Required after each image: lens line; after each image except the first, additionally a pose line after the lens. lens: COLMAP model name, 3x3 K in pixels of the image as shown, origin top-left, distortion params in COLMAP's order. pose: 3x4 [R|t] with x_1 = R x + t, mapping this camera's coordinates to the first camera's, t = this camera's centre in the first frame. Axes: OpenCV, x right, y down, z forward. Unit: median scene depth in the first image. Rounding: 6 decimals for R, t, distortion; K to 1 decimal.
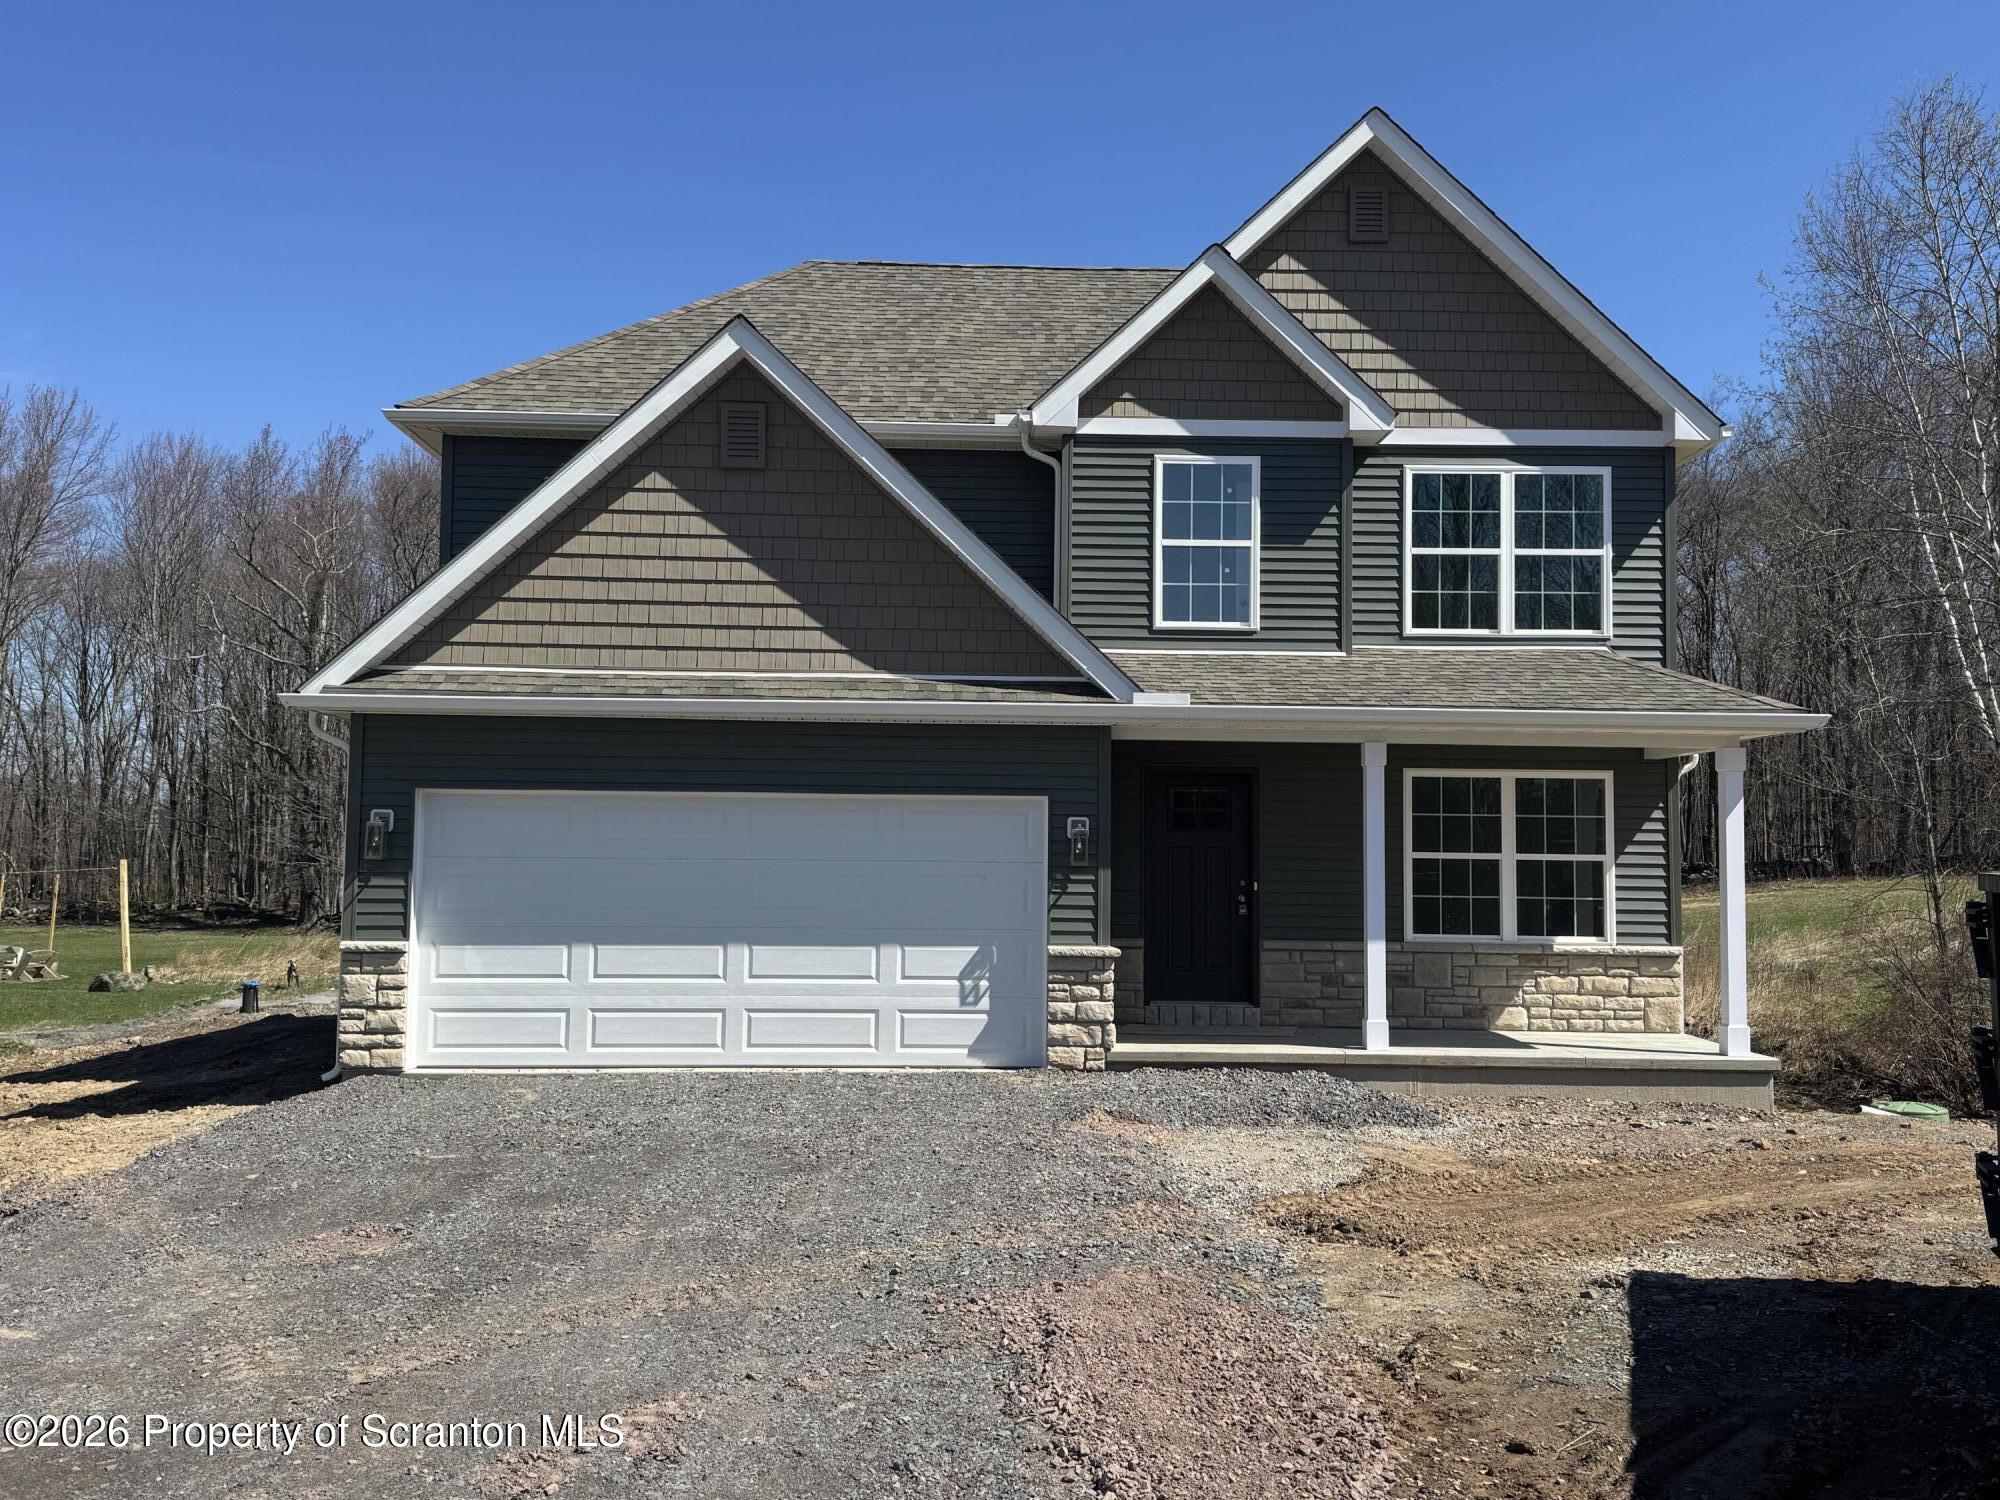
lens RADIAL K [[1803.9, 0, 998.2], [0, 1803.9, 748.9], [0, 0, 1]] dist [0.006036, 0.000459]
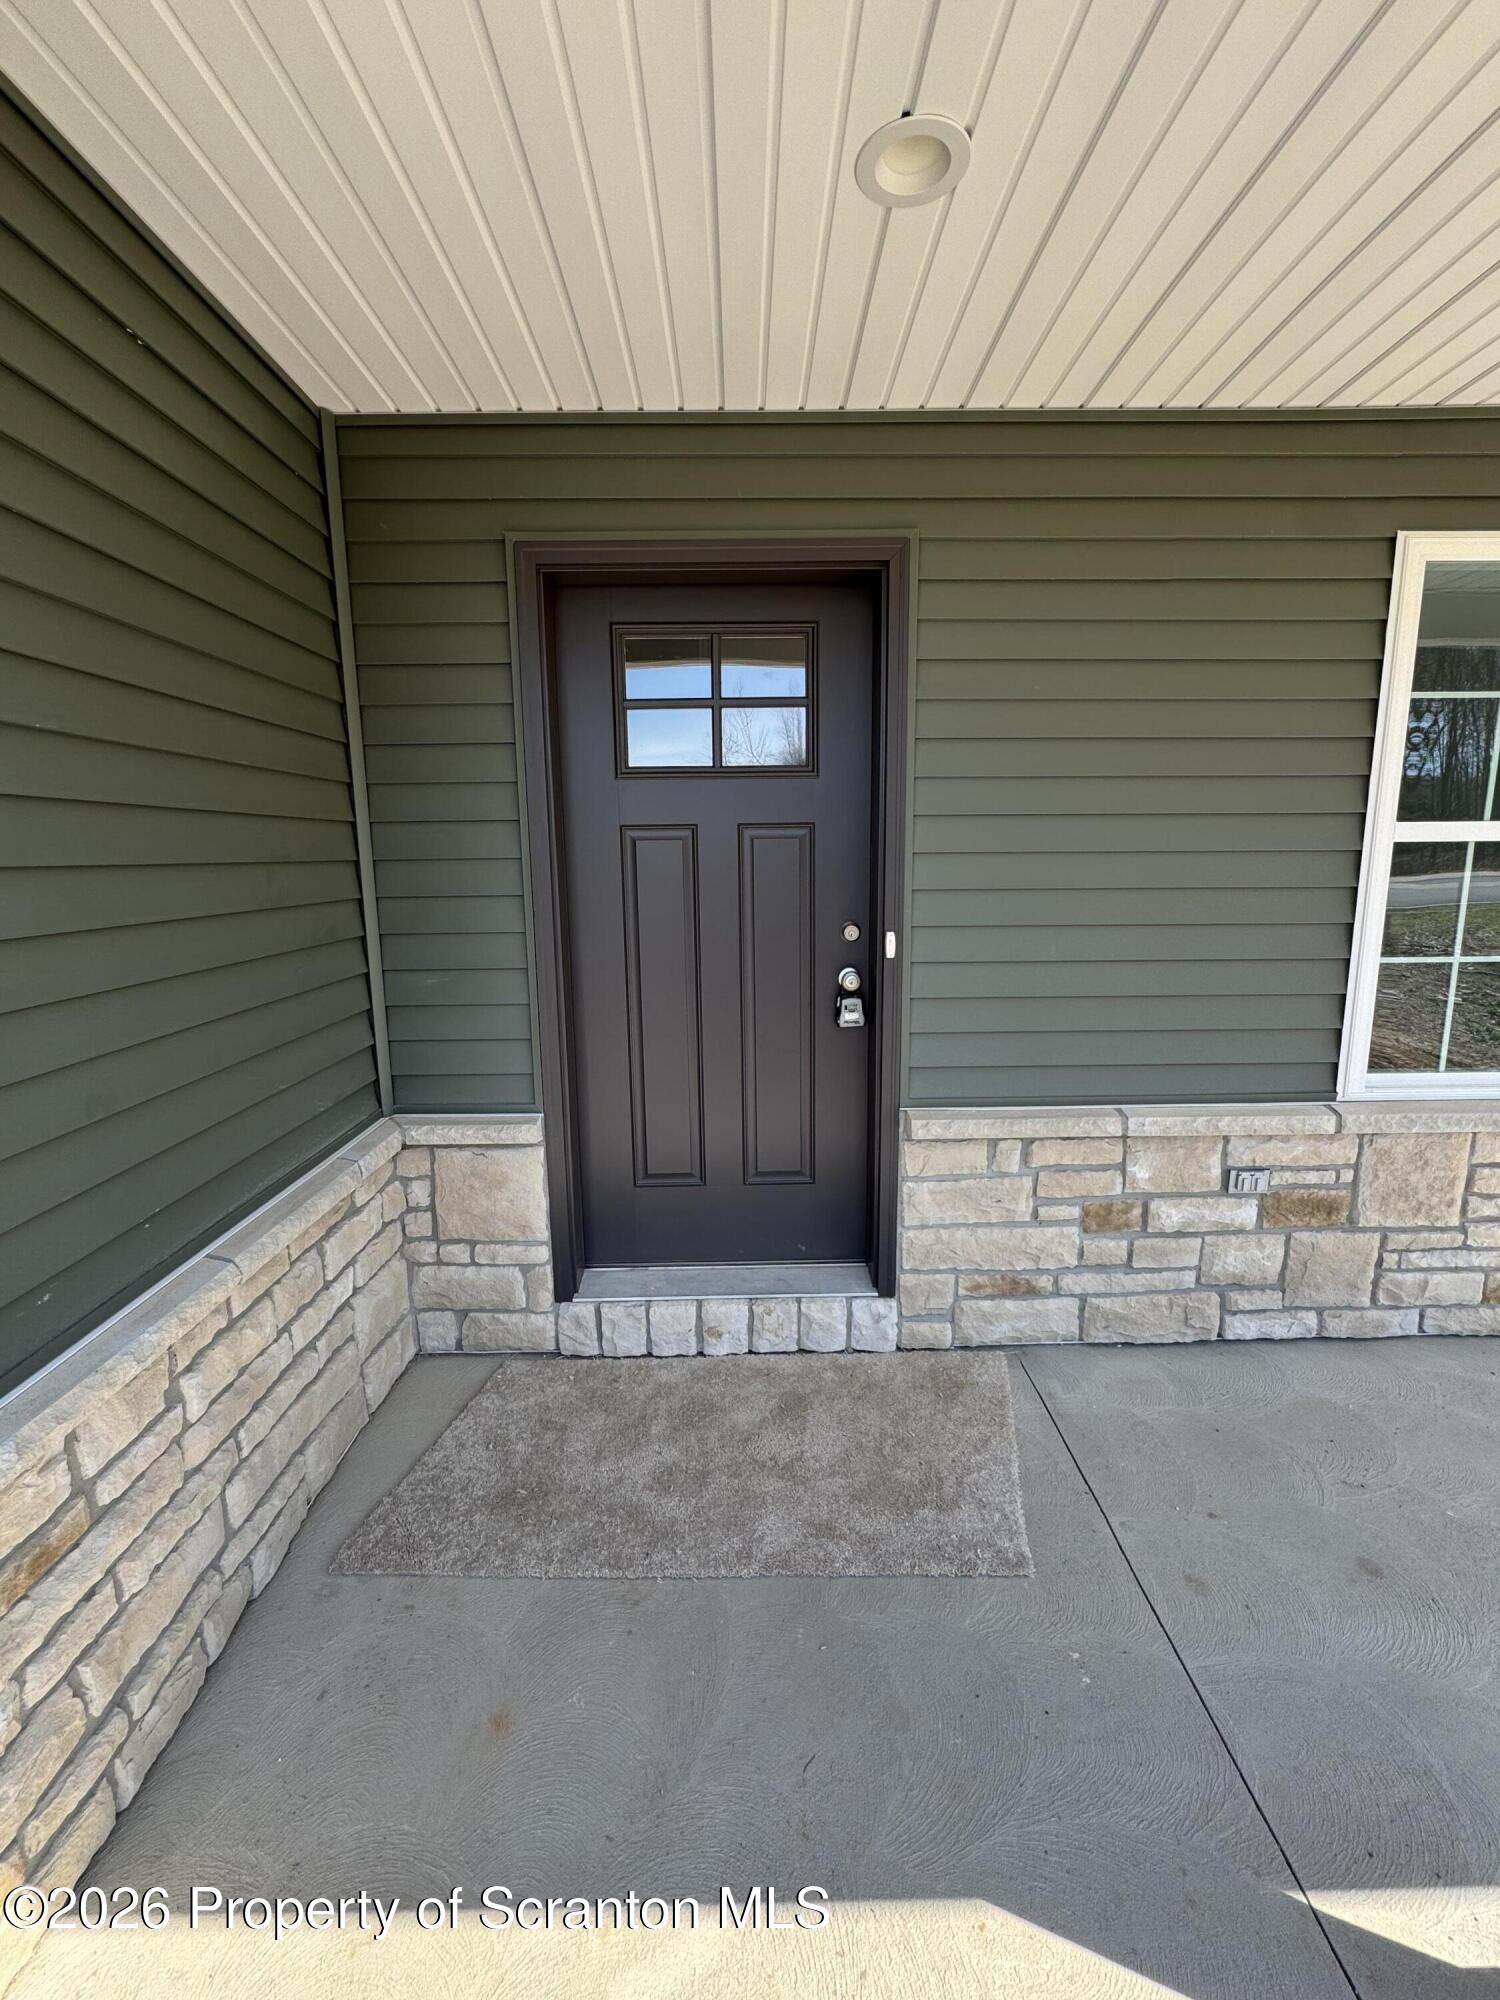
lens RADIAL K [[804.3, 0, 748.7], [0, 804.3, 1001.2], [0, 0, 1]] dist [0.000368, 0.000003]
pose [[0.999602, -0.021090, -0.018758, 0.120869], [0.025031, 0.969471, 0.243924, 0.050584], [0.013041, -0.244296, 0.969613, 0.864223]]
